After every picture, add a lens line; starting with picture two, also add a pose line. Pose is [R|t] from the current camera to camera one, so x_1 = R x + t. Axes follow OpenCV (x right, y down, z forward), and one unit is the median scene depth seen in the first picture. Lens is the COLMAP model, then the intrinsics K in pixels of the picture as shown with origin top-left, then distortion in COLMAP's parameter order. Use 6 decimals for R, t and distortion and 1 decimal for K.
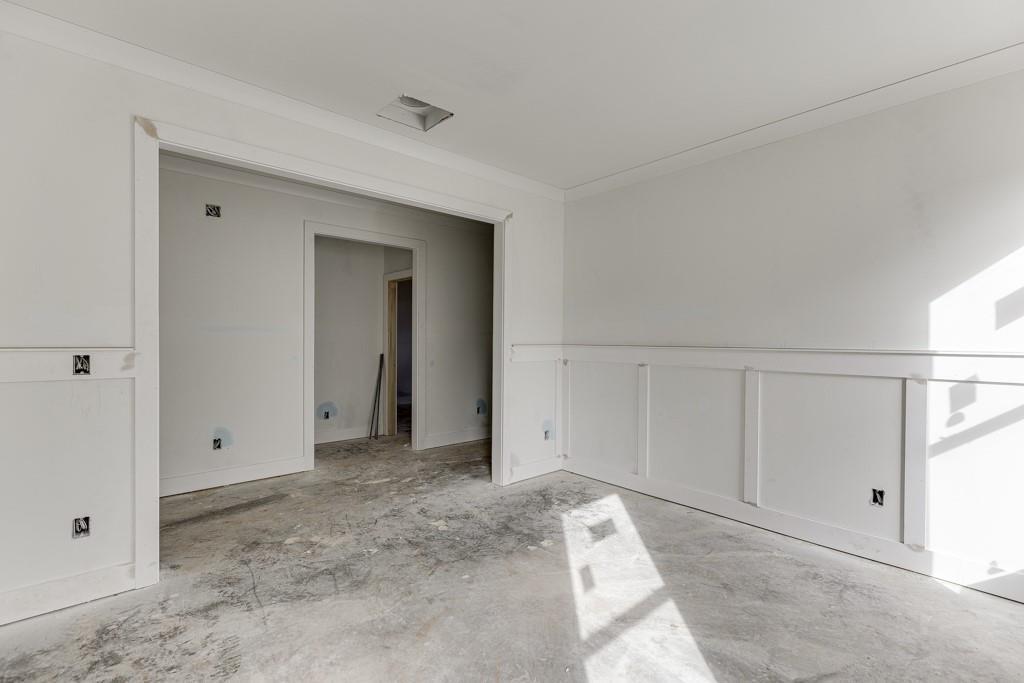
lens RADIAL K [[460.8, 0, 519.5], [0, 460.8, 334.9], [0, 0, 1]] dist [0.006001, -0.001040]
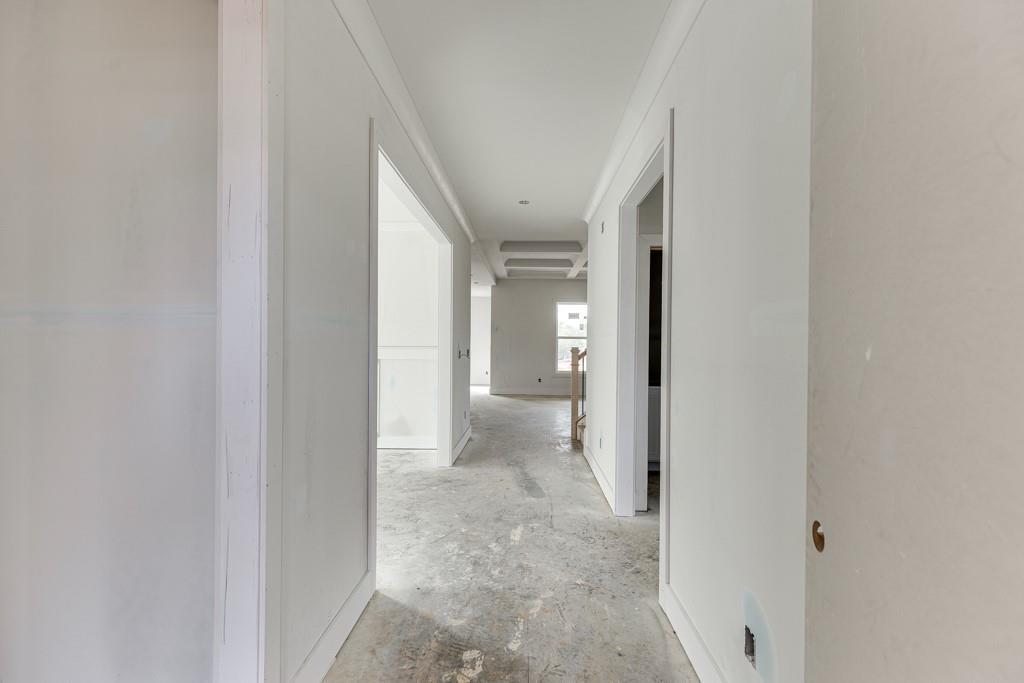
lens RADIAL K [[460.8, 0, 519.5], [0, 460.8, 334.9], [0, 0, 1]] dist [0.006001, -0.001040]
pose [[-0.691400, -0.034512, -0.721647, 0.281375], [-0.012688, 0.999284, -0.035633, 0.032136], [0.722360, -0.015481, -0.691343, 1.818790]]
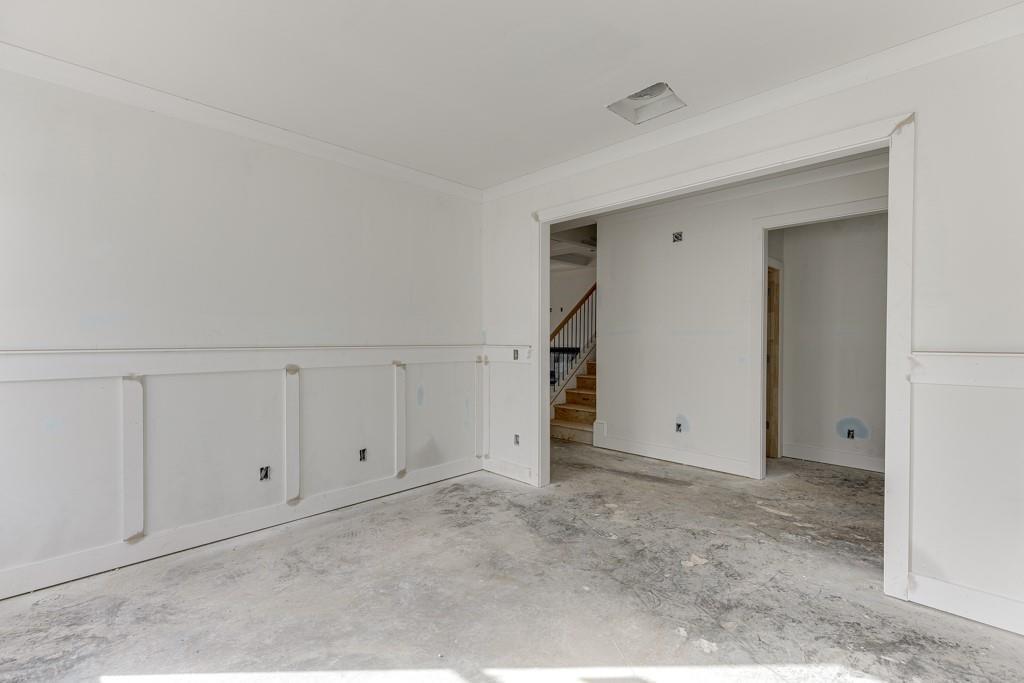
lens RADIAL K [[460.8, 0, 519.5], [0, 460.8, 334.9], [0, 0, 1]] dist [0.006001, -0.001040]
pose [[0.046385, -0.015292, -0.998807, 0.616671], [0.007794, 0.999858, -0.014946, 0.007720], [0.998893, -0.007091, 0.046497, 0.599305]]
